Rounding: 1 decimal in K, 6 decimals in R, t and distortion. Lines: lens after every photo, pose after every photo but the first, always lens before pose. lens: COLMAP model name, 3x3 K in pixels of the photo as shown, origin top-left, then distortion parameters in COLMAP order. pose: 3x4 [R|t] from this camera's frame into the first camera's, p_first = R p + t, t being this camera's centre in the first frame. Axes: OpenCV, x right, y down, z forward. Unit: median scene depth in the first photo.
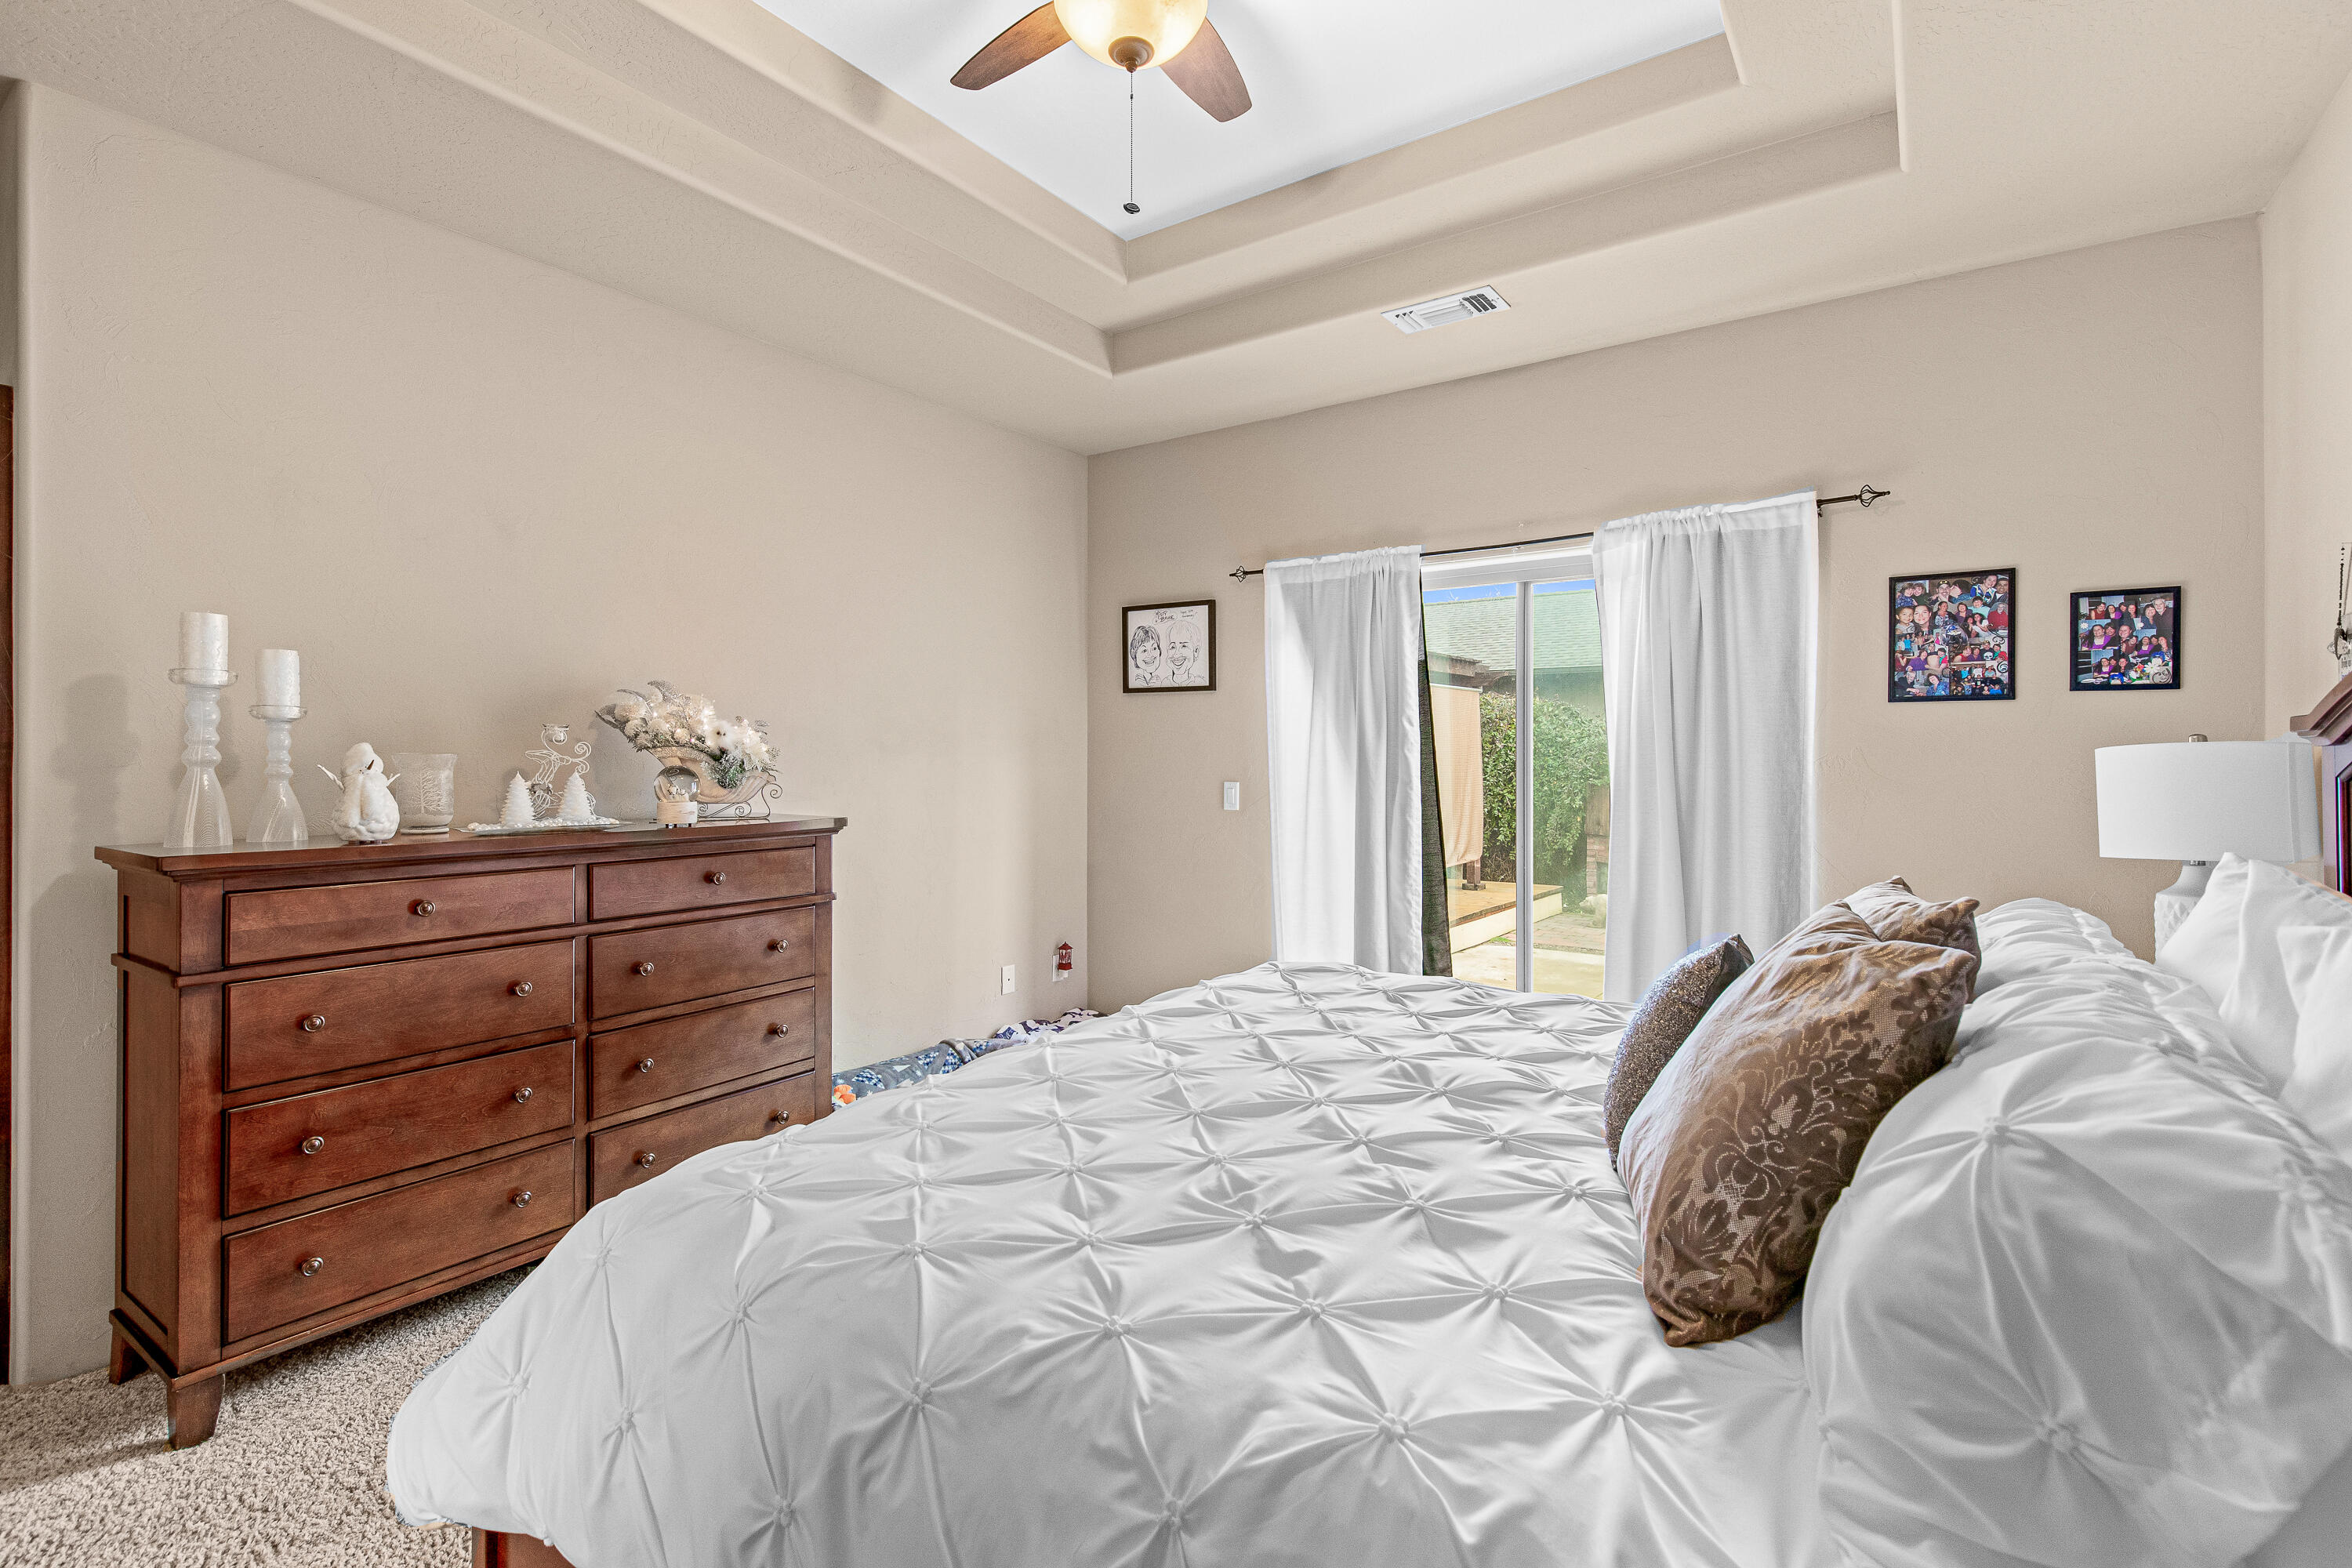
lens RADIAL K [[1062.3, 0, 1173.2], [0, 1062.3, 760.3], [0, 0, 1]] dist [0.010477, -0.001826]
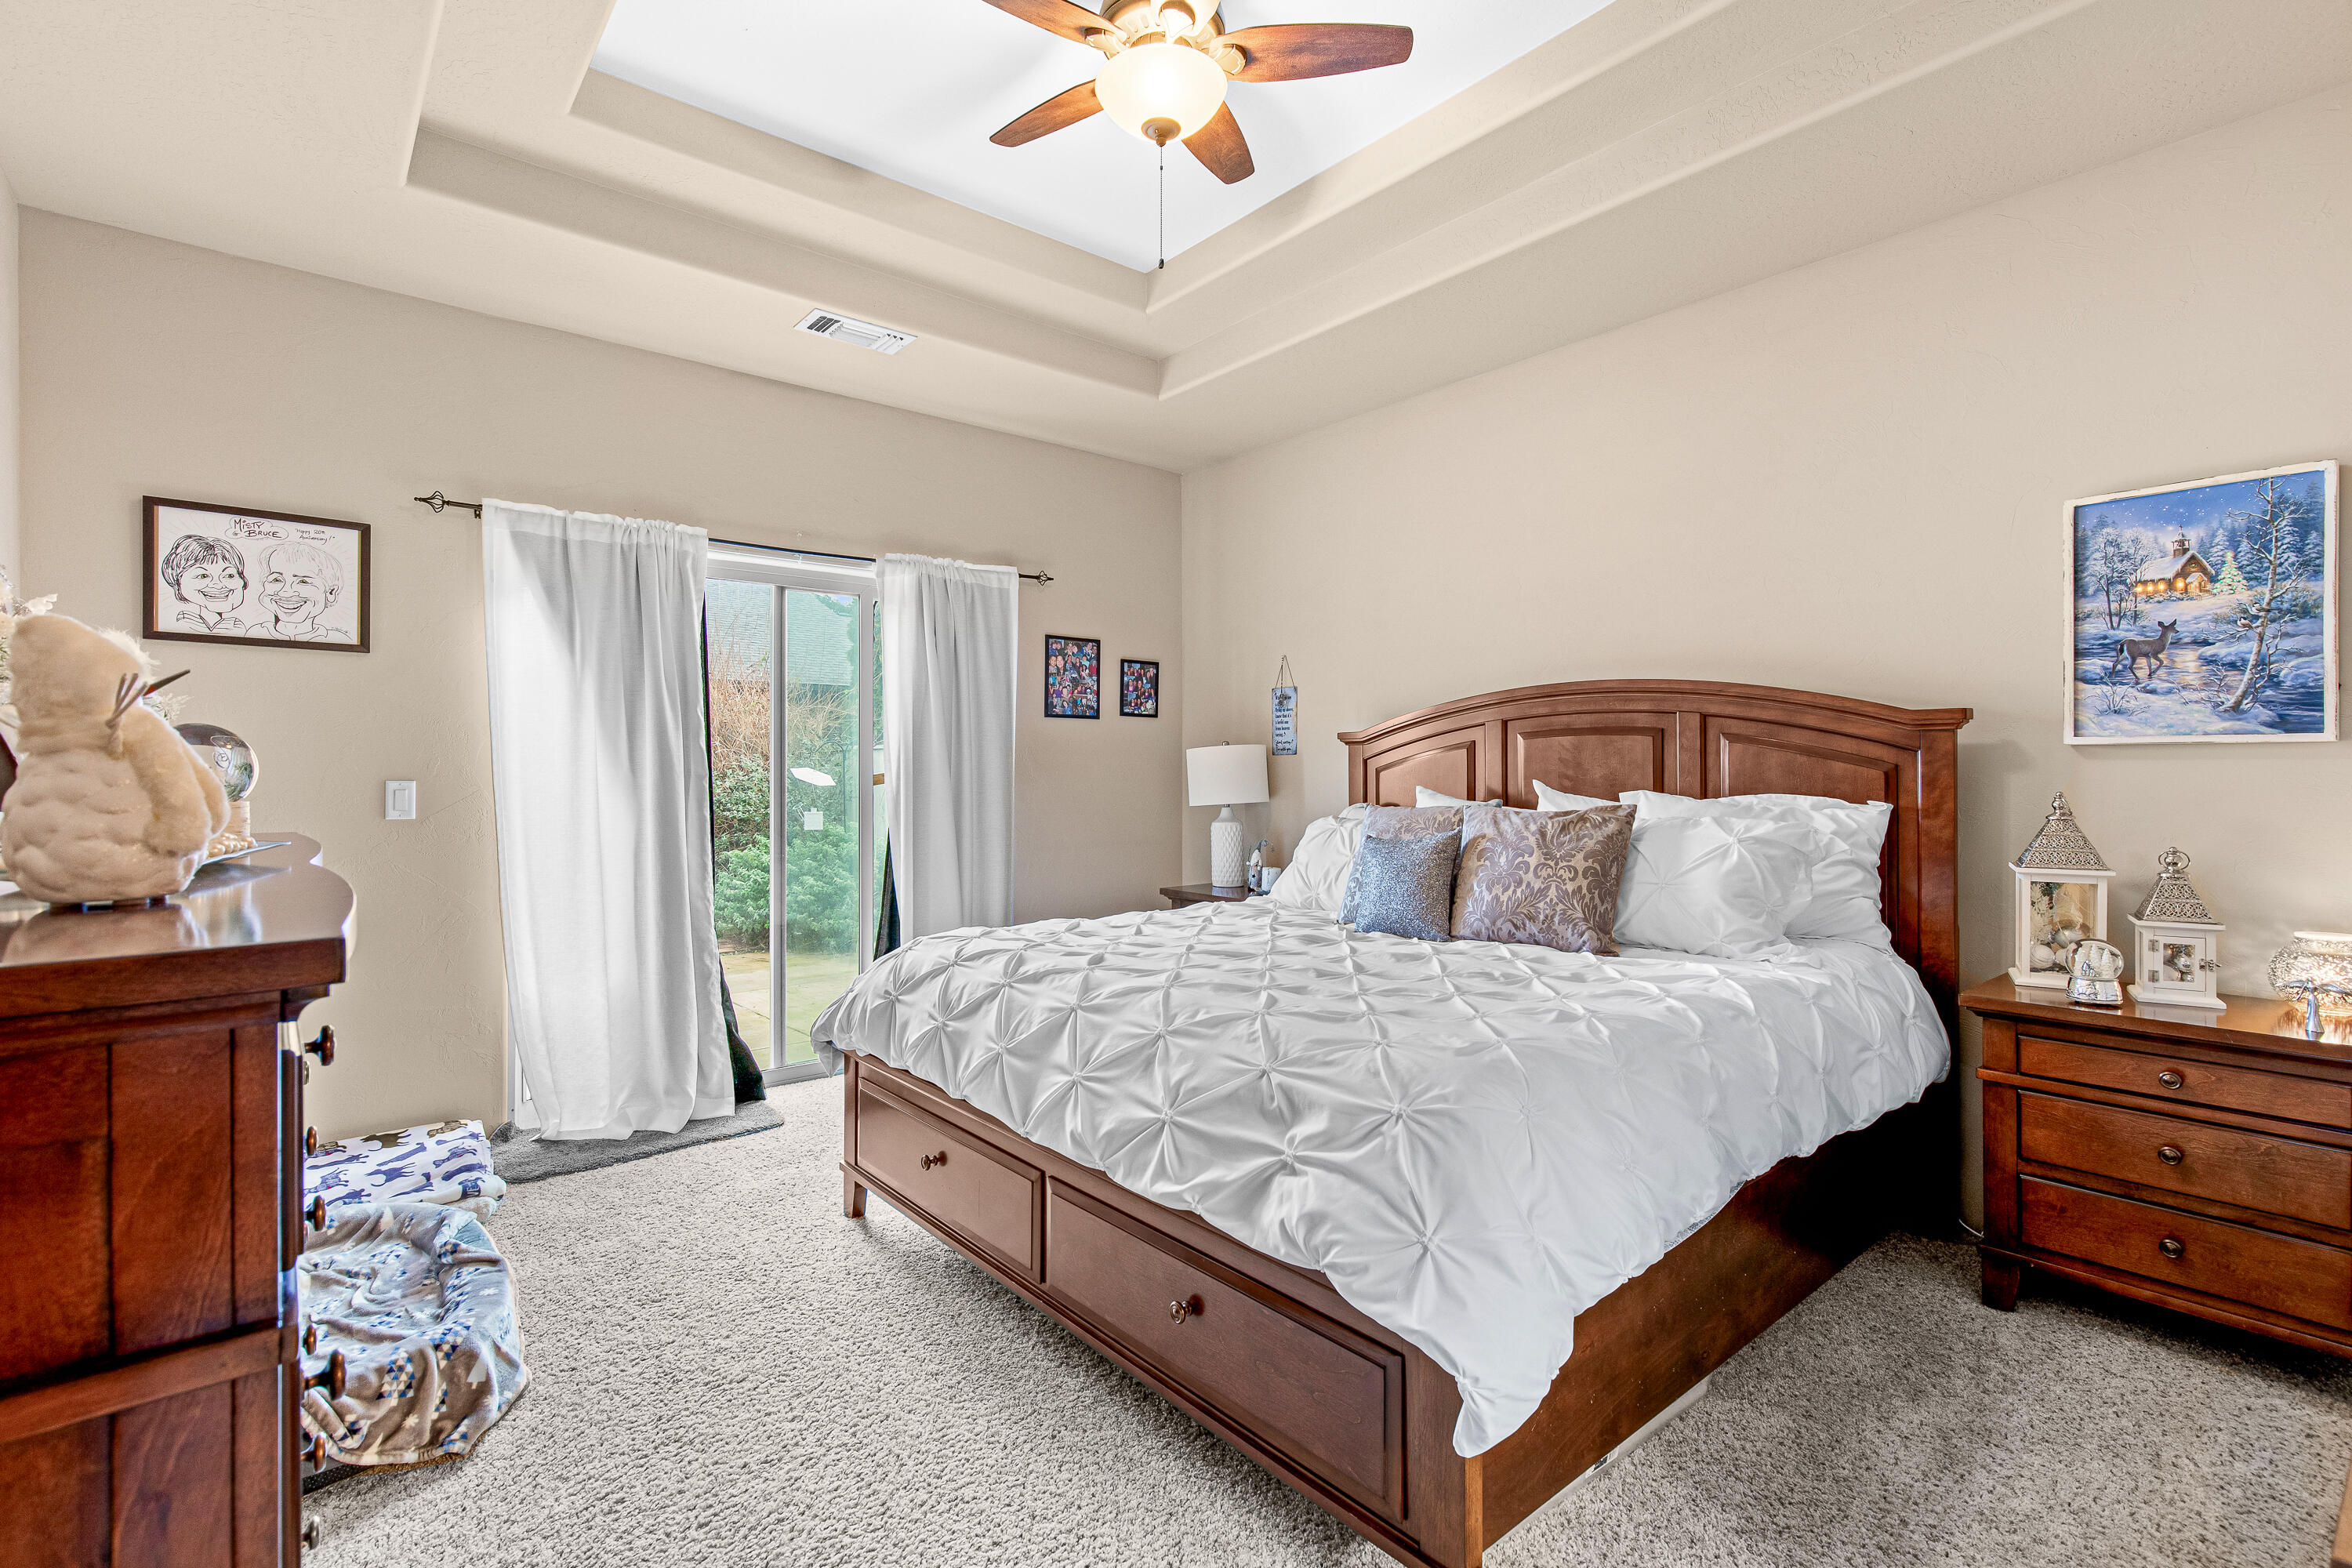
lens RADIAL K [[1062.3, 0, 1164.7], [0, 1062.3, 782.6], [0, 0, 1]] dist [0.010477, -0.001826]
pose [[0.279200, -0.010401, 0.960176, -0.728039], [0.004866, 0.999944, 0.009417, 0.024985], [-0.960221, 0.002043, 0.279235, 0.419429]]
